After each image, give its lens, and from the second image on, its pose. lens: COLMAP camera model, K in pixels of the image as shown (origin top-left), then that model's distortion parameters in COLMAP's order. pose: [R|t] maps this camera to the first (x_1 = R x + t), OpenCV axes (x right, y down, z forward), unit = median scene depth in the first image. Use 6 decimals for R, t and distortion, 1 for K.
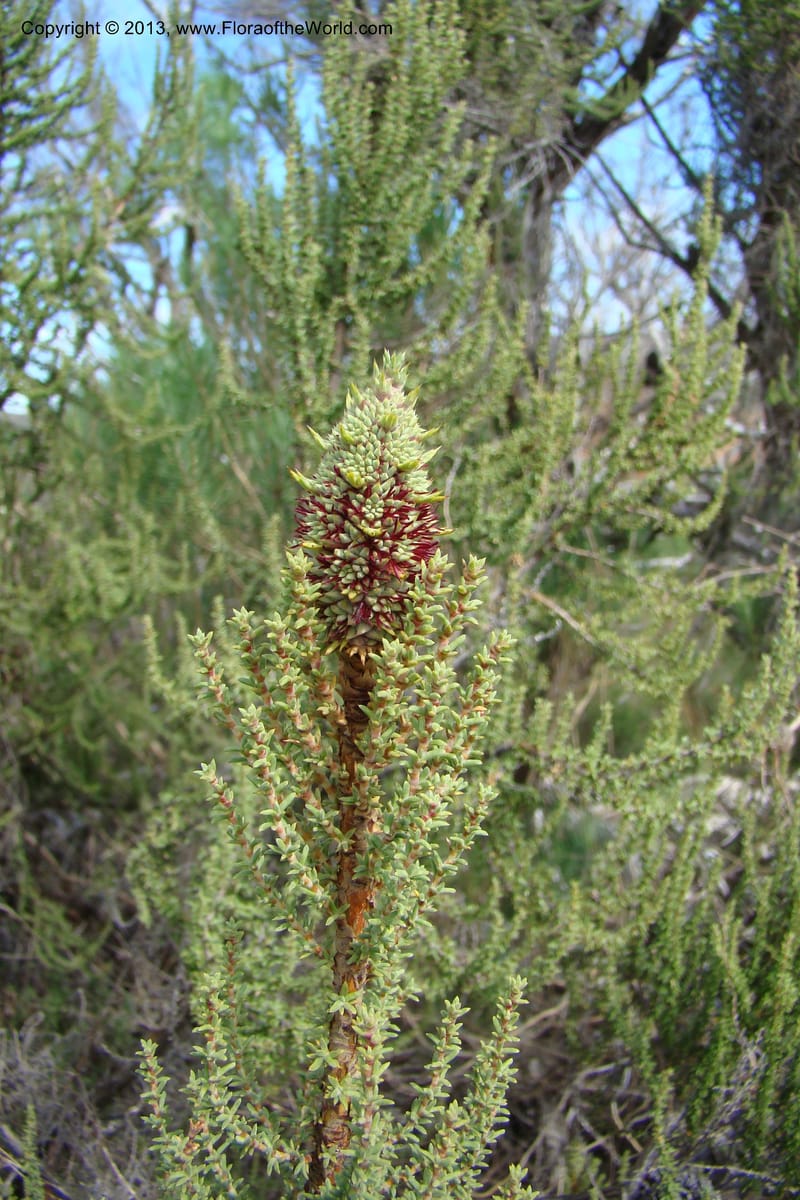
lens RADIAL K [[942.9, 0, 401.2], [0, 942.9, 580.4], [0, 0, 1]] dist [-0.137119, 0.006631]
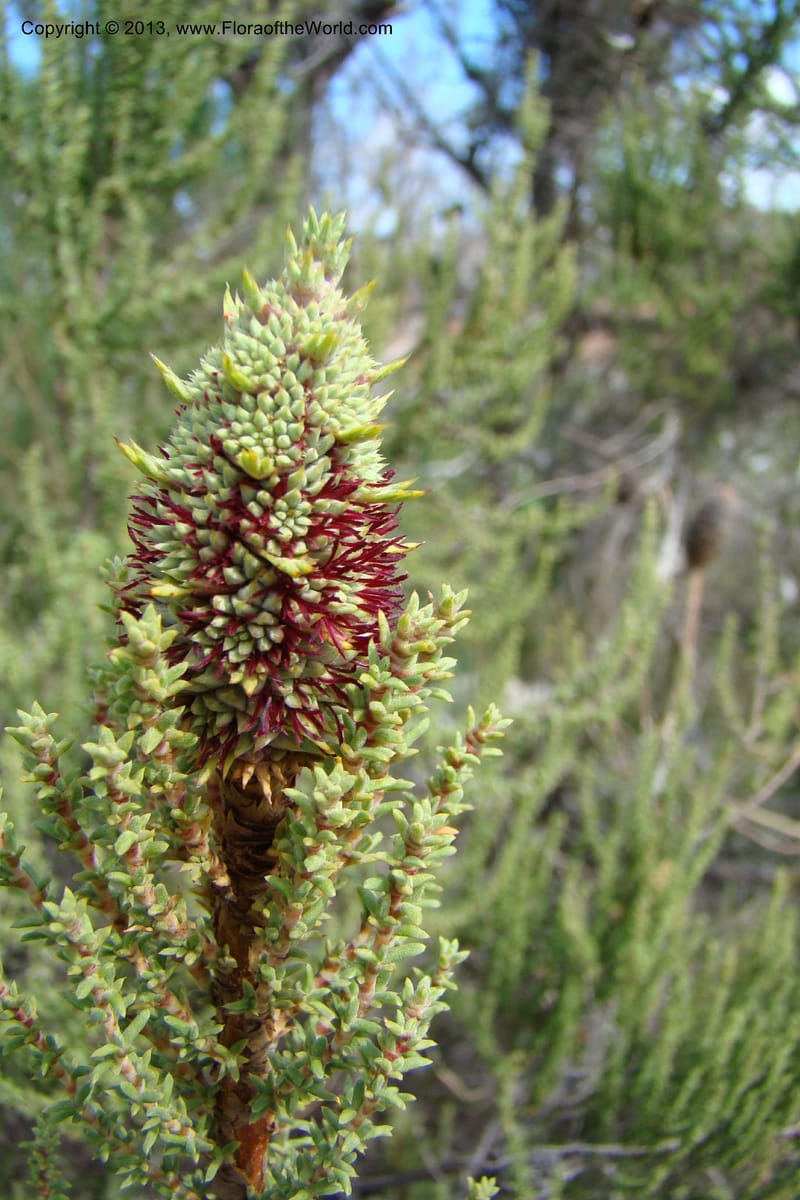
lens RADIAL K [[1053.2, 0, 400.0], [0, 1053.2, 600.0], [0, 0, 1]] dist [-0.215276, 0.098989]
pose [[0.978710, -0.032007, 0.202737, -0.086616], [0.012944, 0.995425, 0.094668, -0.084171], [-0.204839, -0.090029, 0.974646, 0.424403]]
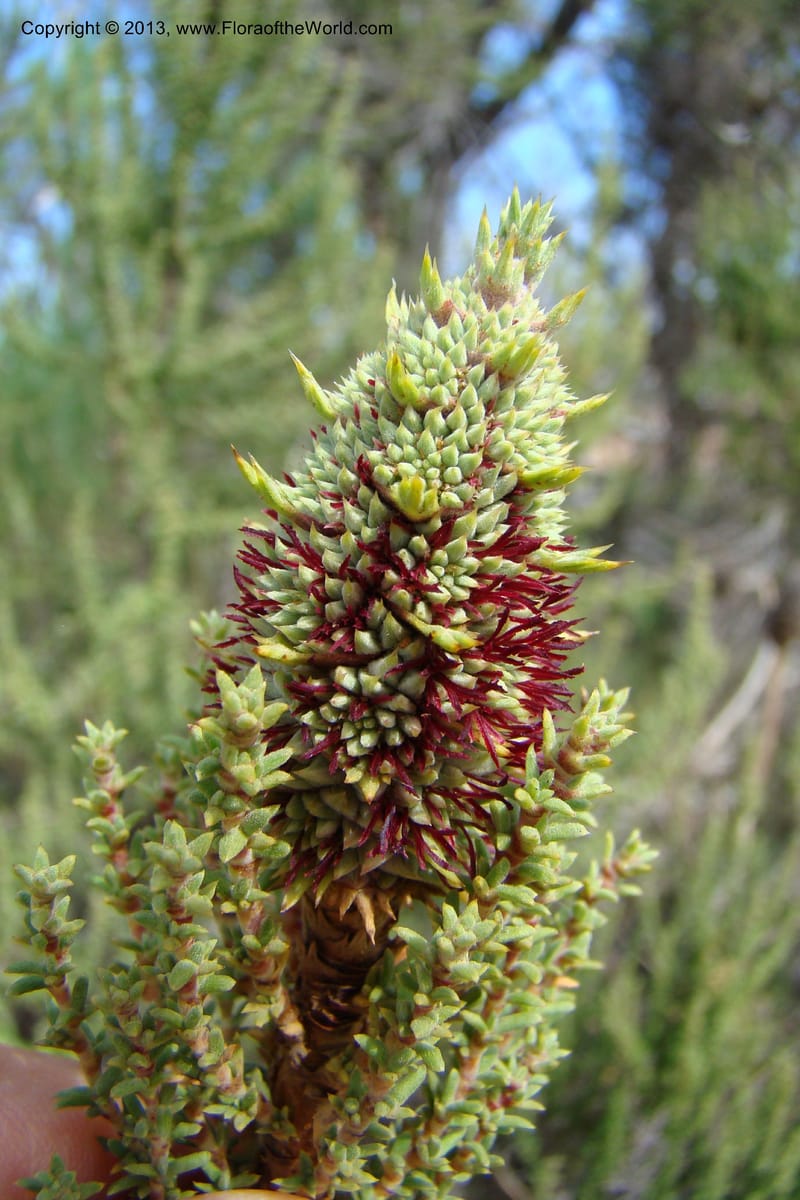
lens RADIAL K [[1068.4, 0, 400.0], [0, 1068.4, 600.0], [0, 0, 1]] dist [-0.208184, 0.002009]
pose [[0.986124, 0.092348, 0.137952, -0.108512], [-0.091357, 0.995727, -0.013512, -0.057741], [-0.138611, 0.000721, 0.990347, 0.555637]]
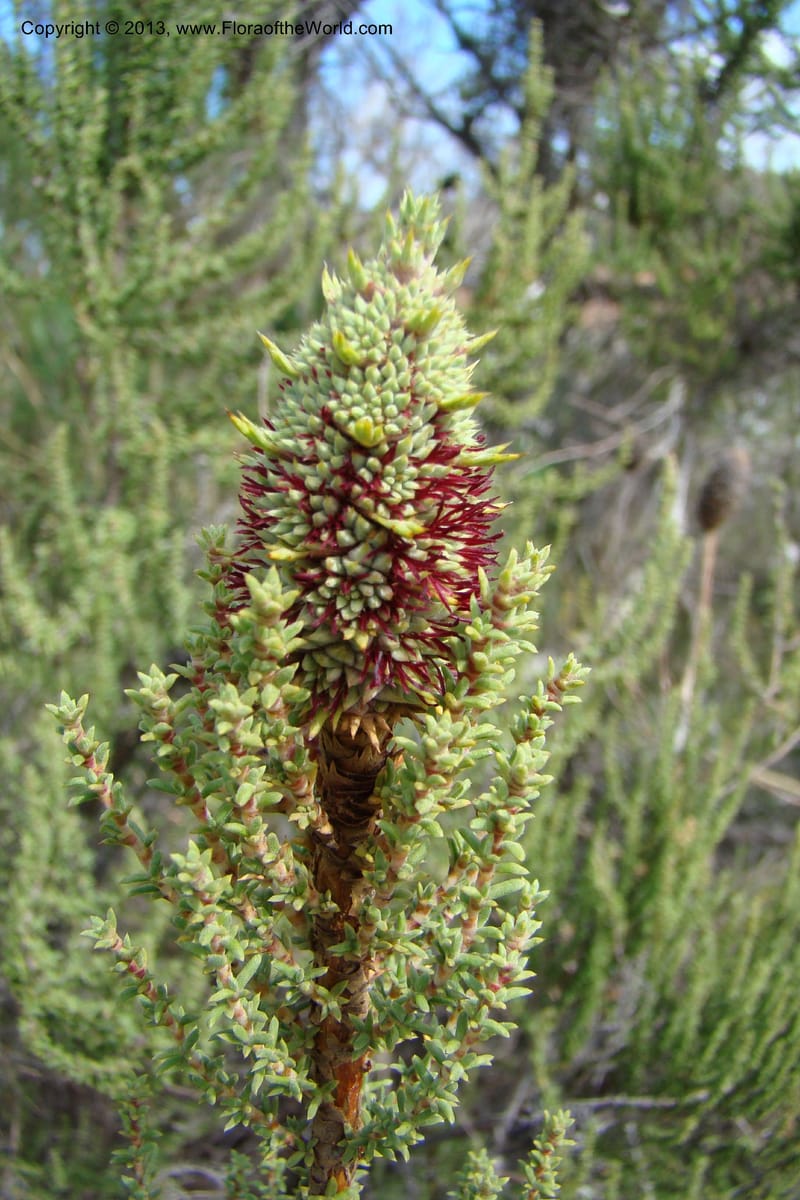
lens RADIAL K [[1037.4, 0, 400.0], [0, 1037.4, 600.0], [0, 0, 1]] dist [-0.193676, 0.074015]
pose [[0.979104, -0.067148, 0.191953, -0.145865], [0.044255, 0.991646, 0.121159, -0.080474], [-0.198485, -0.110132, 0.973897, 0.403392]]
